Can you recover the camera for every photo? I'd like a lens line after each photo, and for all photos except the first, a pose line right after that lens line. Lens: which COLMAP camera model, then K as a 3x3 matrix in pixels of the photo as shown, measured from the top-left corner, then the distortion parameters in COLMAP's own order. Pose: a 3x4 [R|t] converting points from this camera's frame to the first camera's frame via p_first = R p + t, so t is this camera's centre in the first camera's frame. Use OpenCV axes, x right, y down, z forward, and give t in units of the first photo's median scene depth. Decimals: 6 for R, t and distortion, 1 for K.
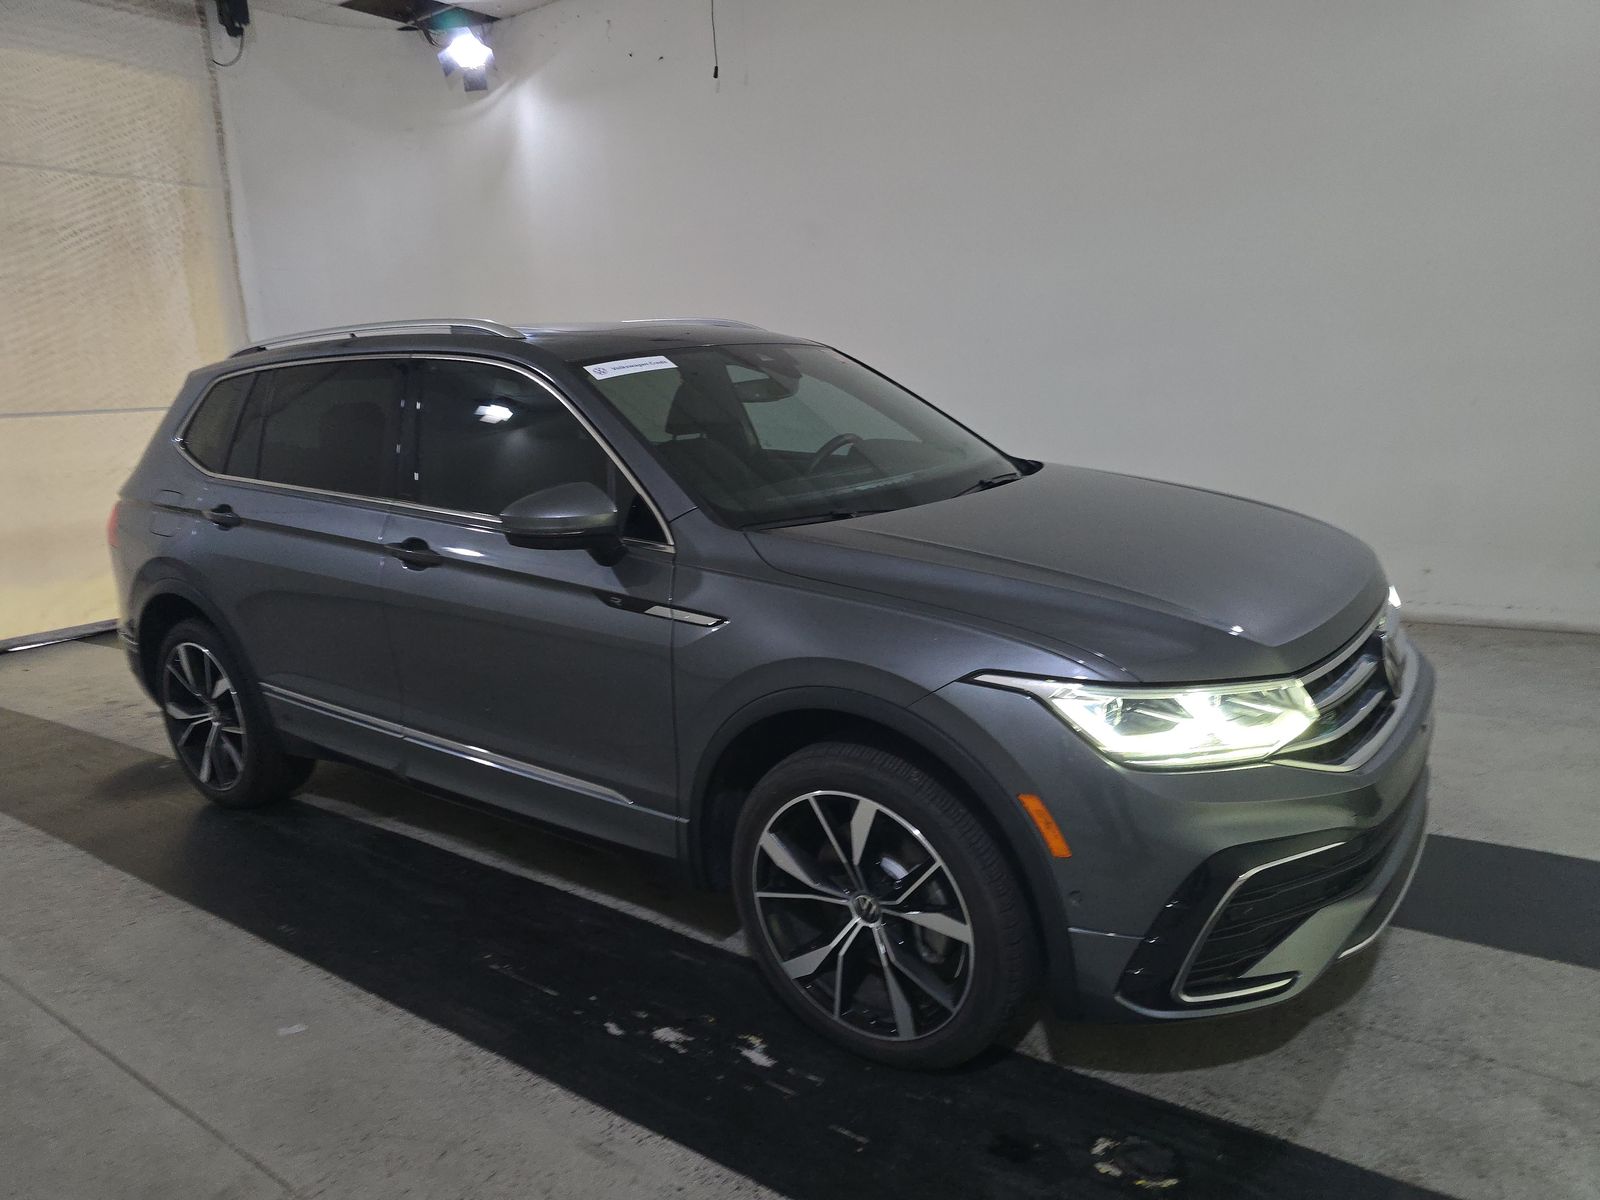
lens RADIAL K [[1069.6, 0, 798.5], [0, 1069.6, 598.8], [0, 0, 1]] dist [0.002370, -0.010995]
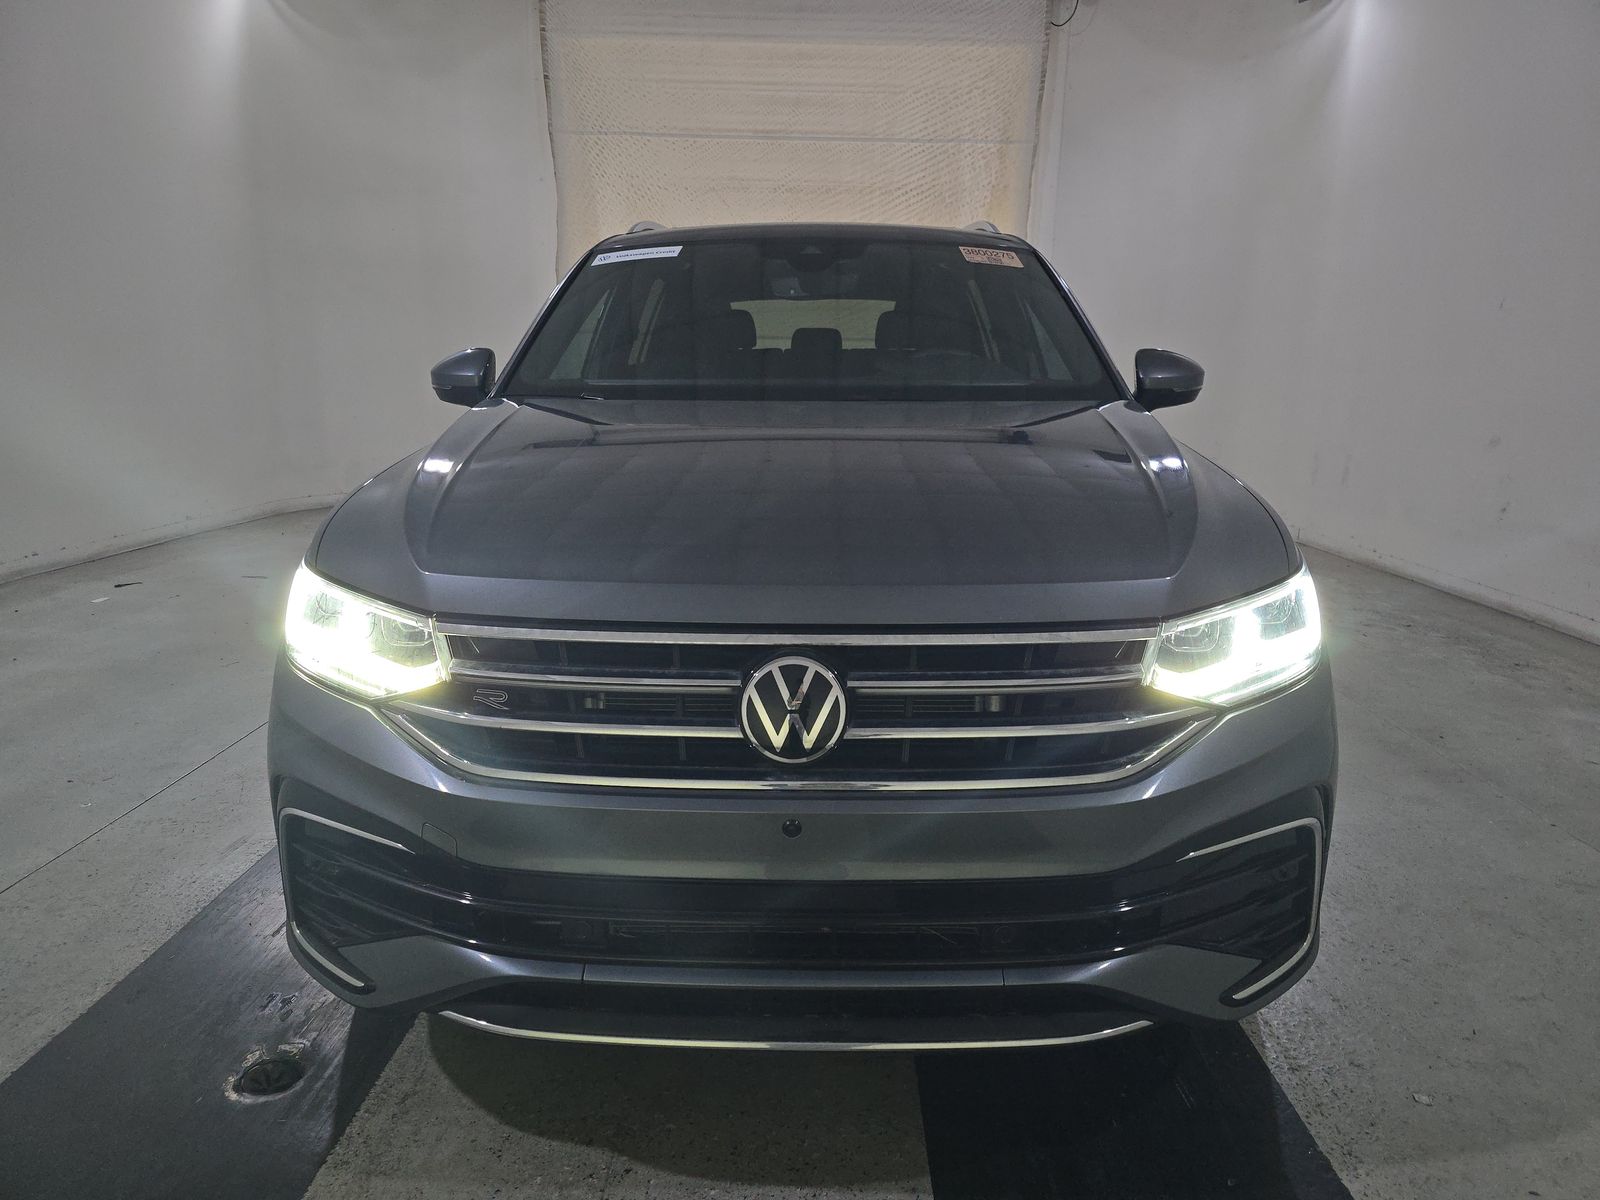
lens RADIAL K [[1069.6, 0, 798.7], [0, 1069.6, 601.9], [0, 0, 1]] dist [0.002370, -0.010995]
pose [[0.573240, 0.226263, -0.787528, 0.322078], [-0.202751, 0.970398, 0.131221, -0.023301], [0.793907, 0.084451, 0.602146, 0.202868]]
